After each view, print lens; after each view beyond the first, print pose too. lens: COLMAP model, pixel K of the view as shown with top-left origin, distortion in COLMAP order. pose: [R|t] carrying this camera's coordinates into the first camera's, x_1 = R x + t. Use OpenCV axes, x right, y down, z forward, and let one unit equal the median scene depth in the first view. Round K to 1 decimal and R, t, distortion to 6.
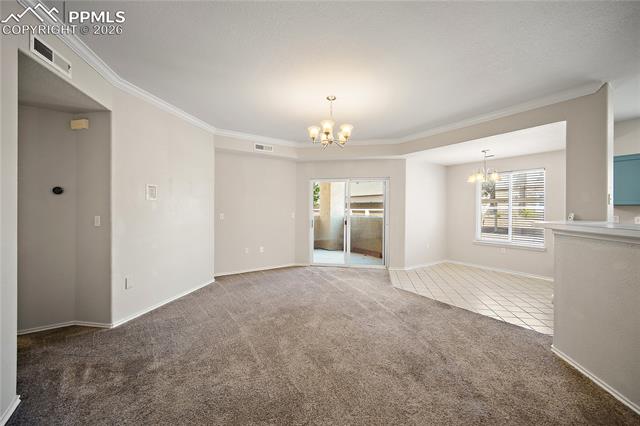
lens RADIAL K [[255.1, 0, 322.5], [0, 255.1, 216.2], [0, 0, 1]] dist [0.000439, 0.000070]
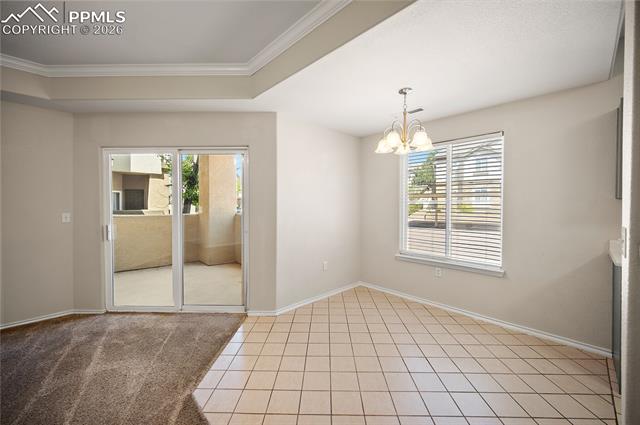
lens RADIAL K [[251.8, 0, 320.0], [0, 251.8, 212.5], [0, 0, 1]] dist [-0.000863, -0.000183]
pose [[0.987289, -0.011121, 0.158546, 0.328144], [0.010260, 0.999928, 0.006249, -0.012303], [-0.158604, -0.004542, 0.987332, 0.443688]]
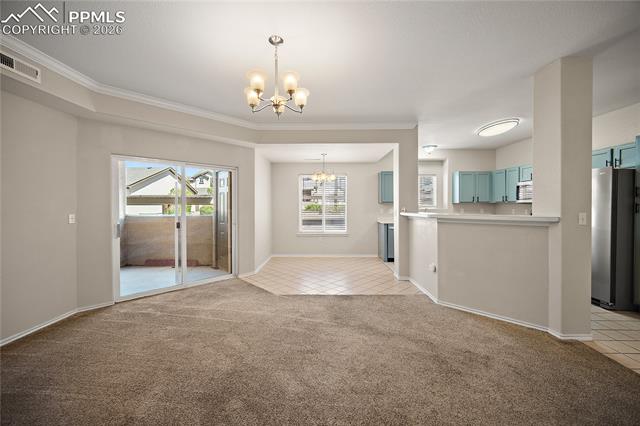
lens RADIAL K [[251.8, 0, 320.0], [0, 251.8, 213.0], [0, 0, 1]] dist [-0.000863, -0.000183]
pose [[0.573457, -0.032555, 0.818588, -0.260173], [0.028131, 0.999403, 0.020039, -0.011630], [-0.818752, 0.011537, 0.574031, 0.305333]]
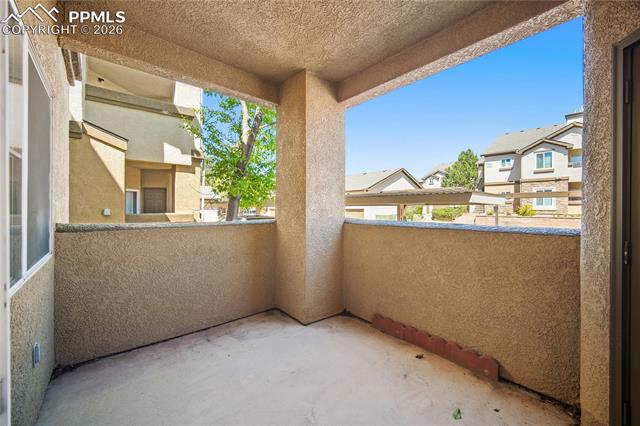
lens RADIAL K [[251.8, 0, 320.0], [0, 251.8, 213.0], [0, 0, 1]] dist [-0.000863, -0.000183]
pose [[0.993374, -0.008406, 0.114621, 0.016373], [0.009017, 0.999948, -0.004814, -0.021590], [-0.114574, 0.005815, 0.993398, 1.003083]]
